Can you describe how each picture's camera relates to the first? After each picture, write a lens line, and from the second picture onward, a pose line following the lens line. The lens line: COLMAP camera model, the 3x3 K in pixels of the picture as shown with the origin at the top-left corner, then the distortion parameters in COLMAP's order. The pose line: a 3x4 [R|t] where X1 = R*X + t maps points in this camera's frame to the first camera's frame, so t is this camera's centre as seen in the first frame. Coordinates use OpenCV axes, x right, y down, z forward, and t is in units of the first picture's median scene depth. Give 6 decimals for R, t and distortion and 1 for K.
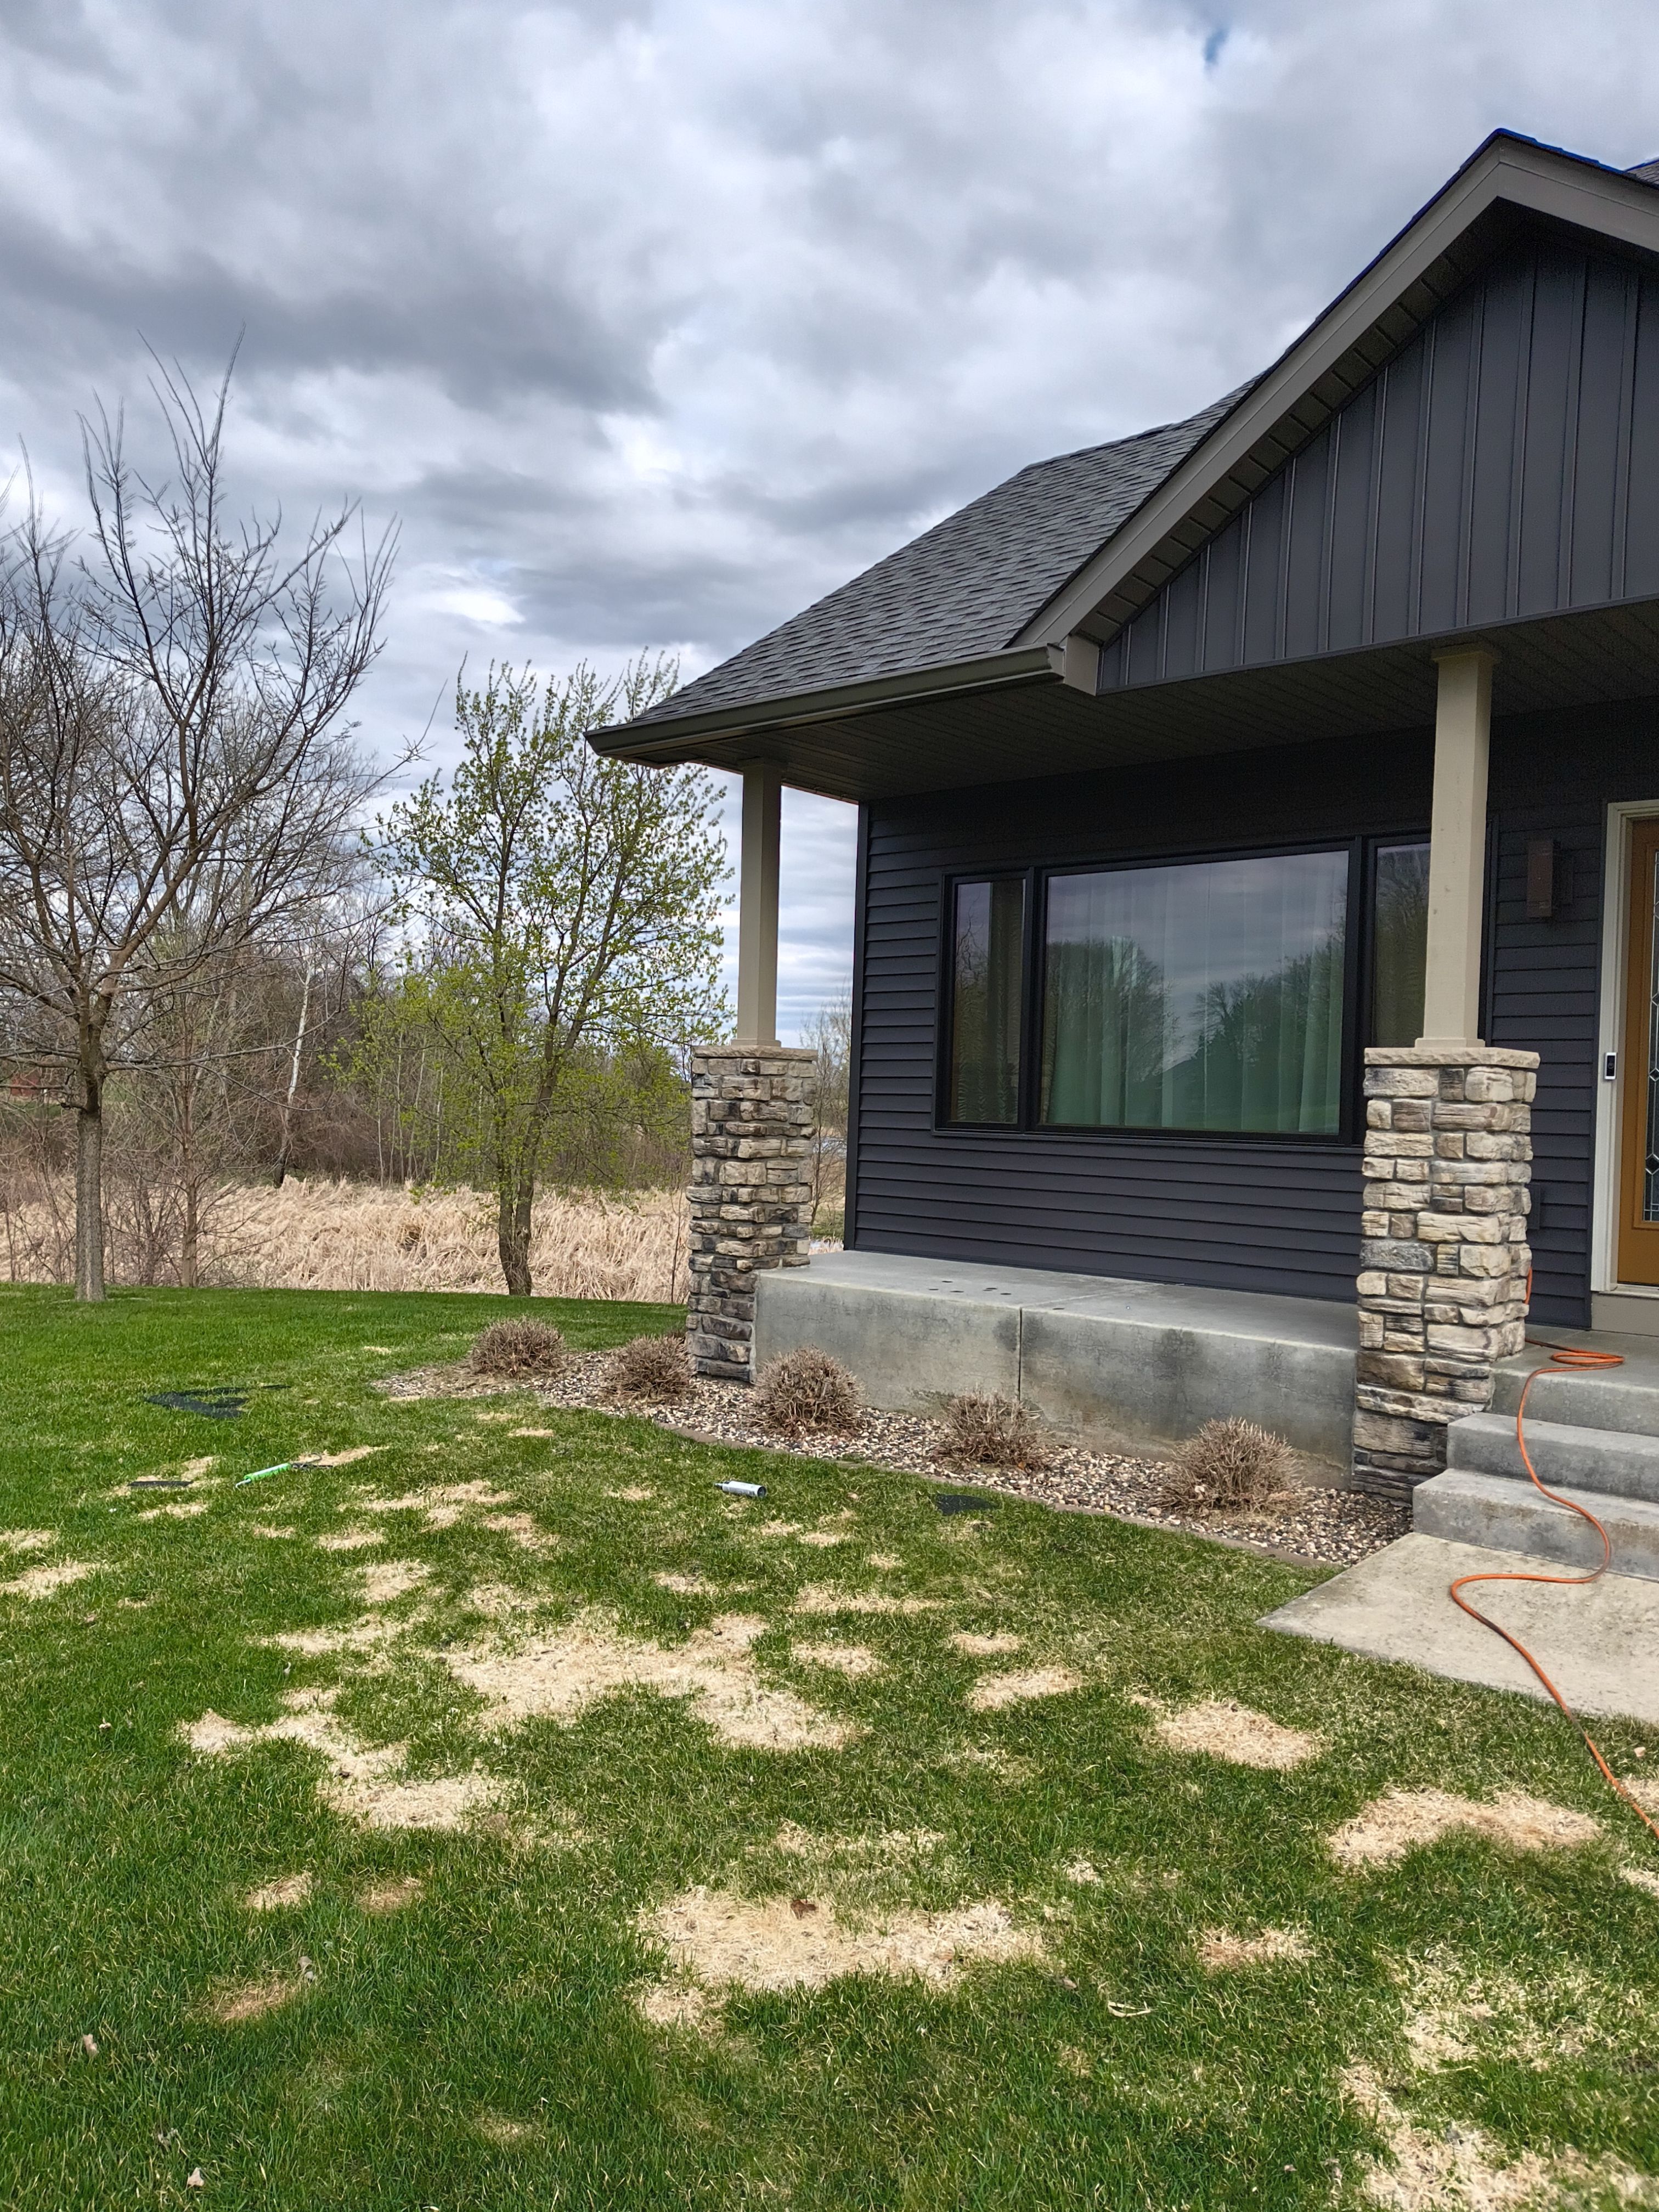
lens RADIAL K [[1617.2, 0, 828.7], [0, 1617.2, 1106.8], [0, 0, 1]] dist [-0.005950, -0.000561]
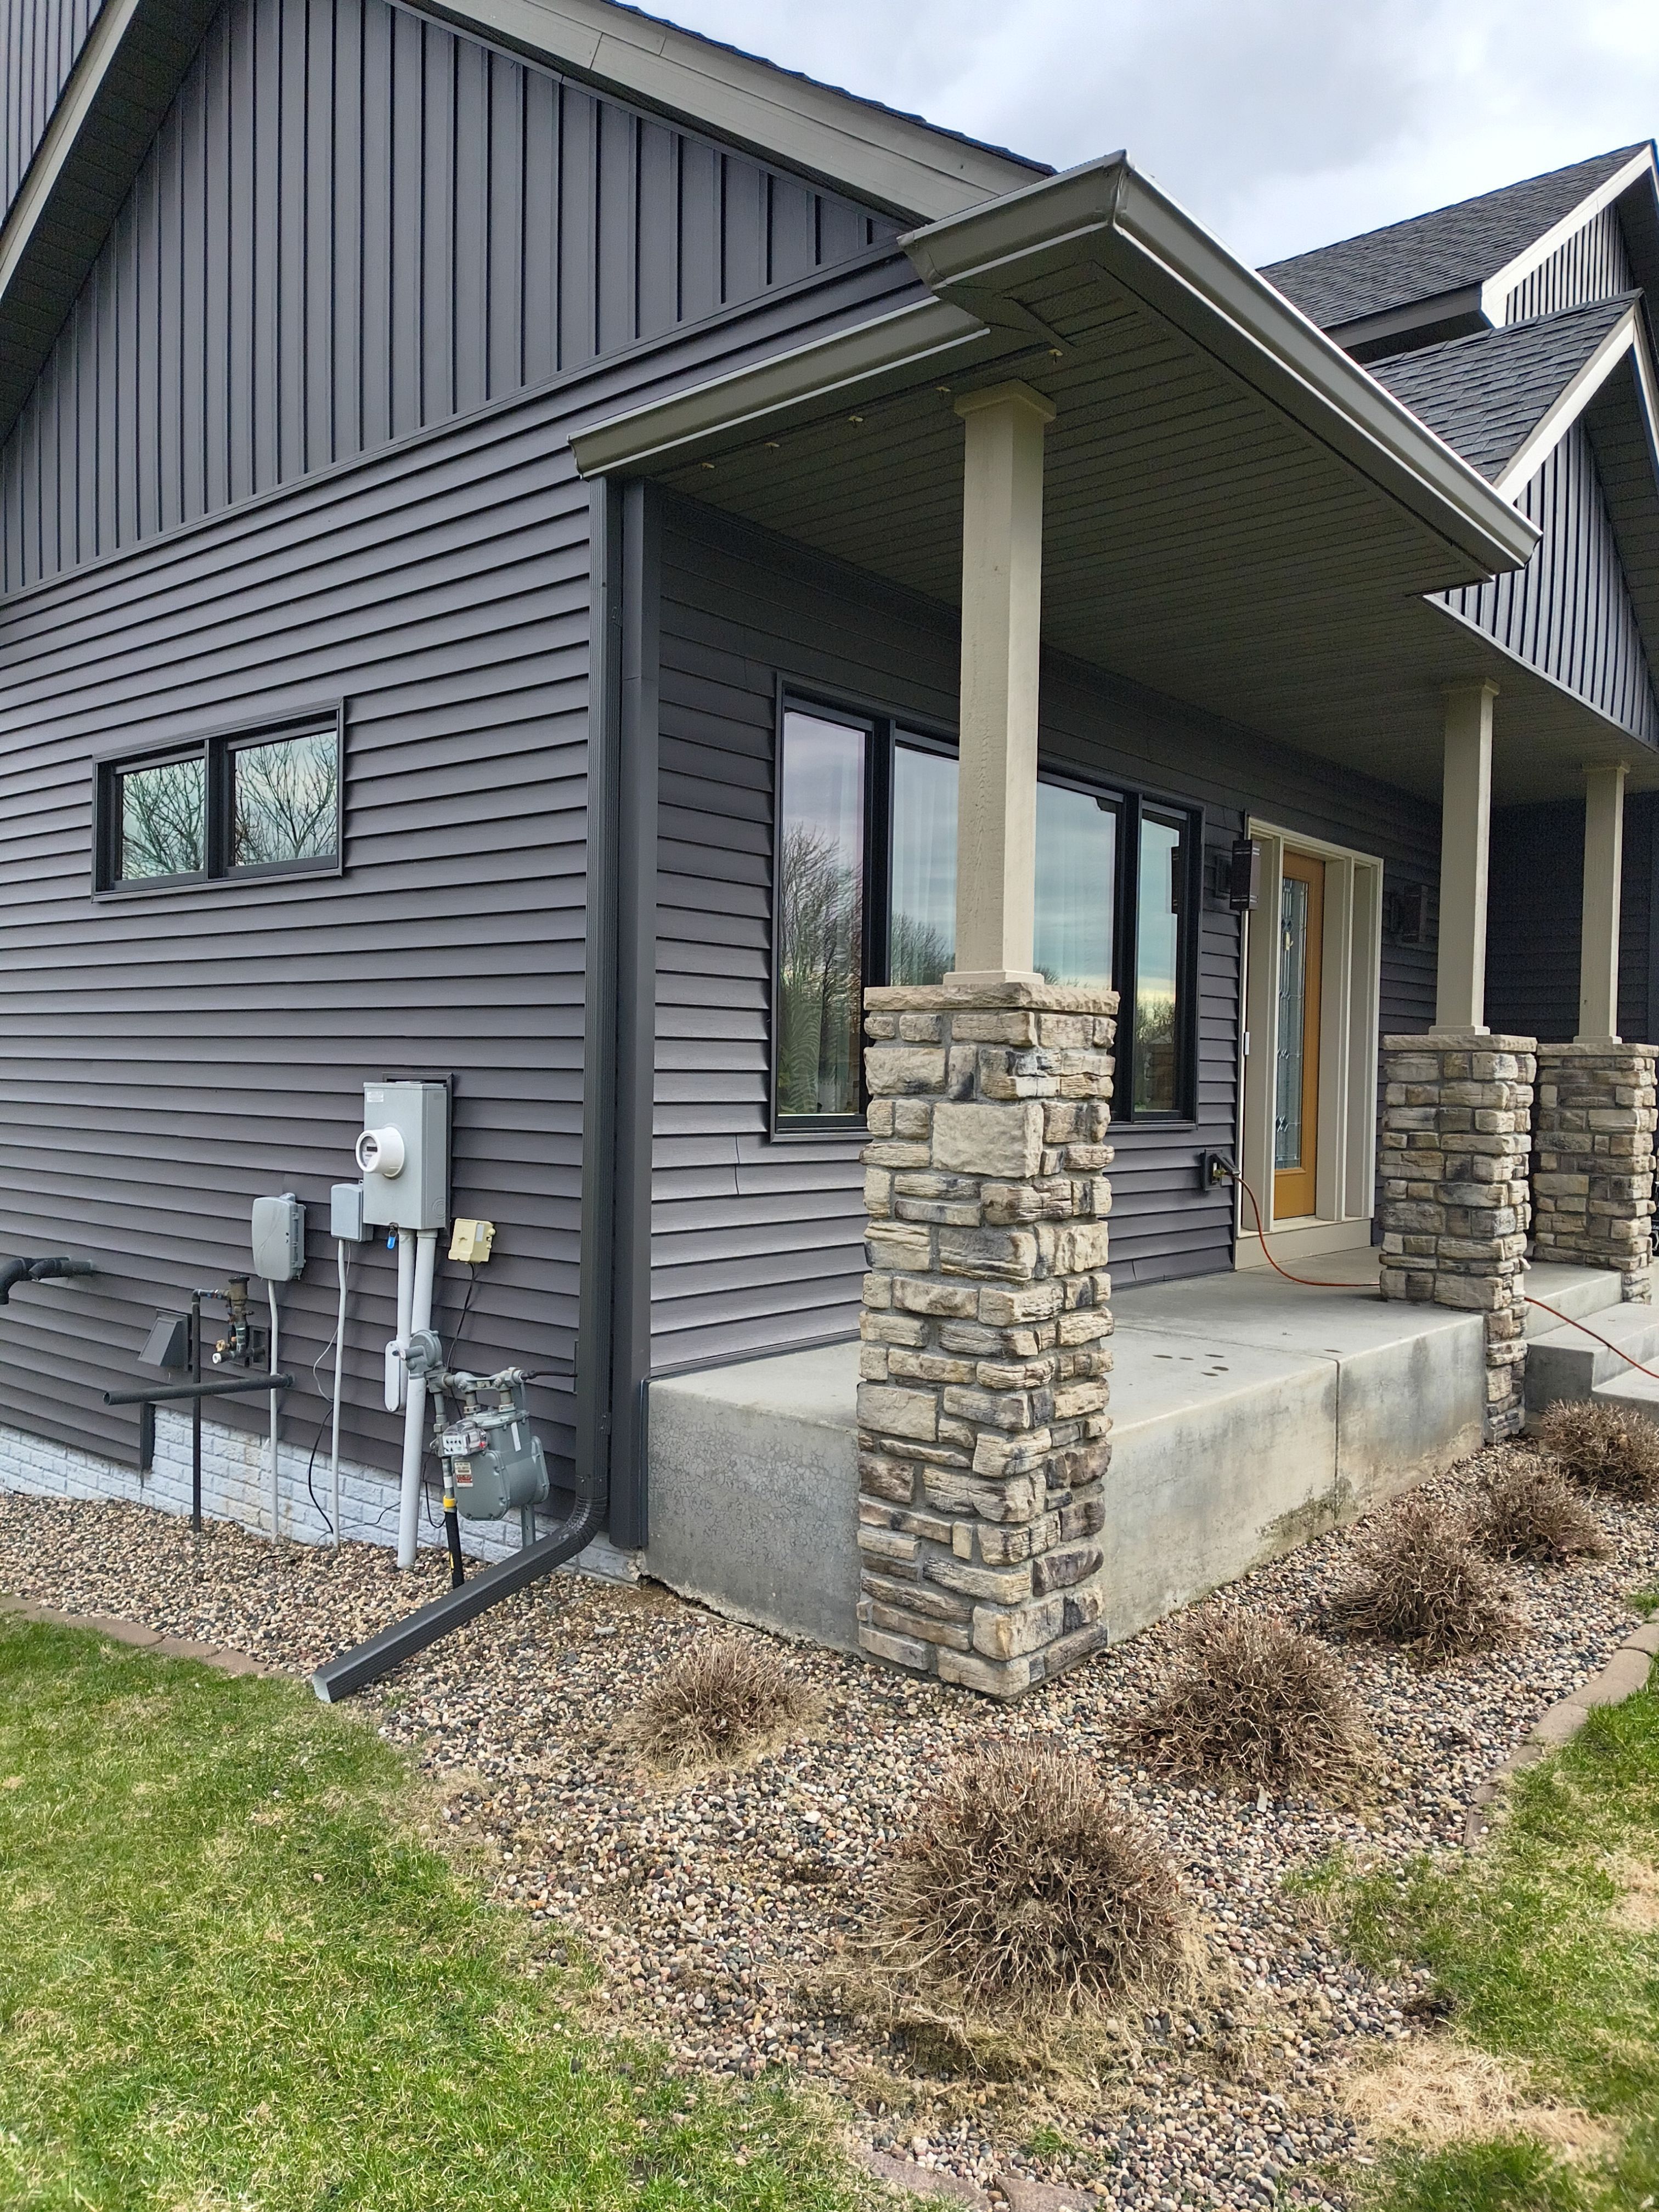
lens RADIAL K [[1617.2, 0, 828.8], [0, 1617.2, 1121.5], [0, 0, 1]] dist [-0.005950, -0.000561]
pose [[-0.013824, -0.047084, 0.998795, -0.546491], [-0.000870, 0.998891, 0.047076, -0.020652], [-0.999904, -0.000219, -0.013849, 1.079346]]
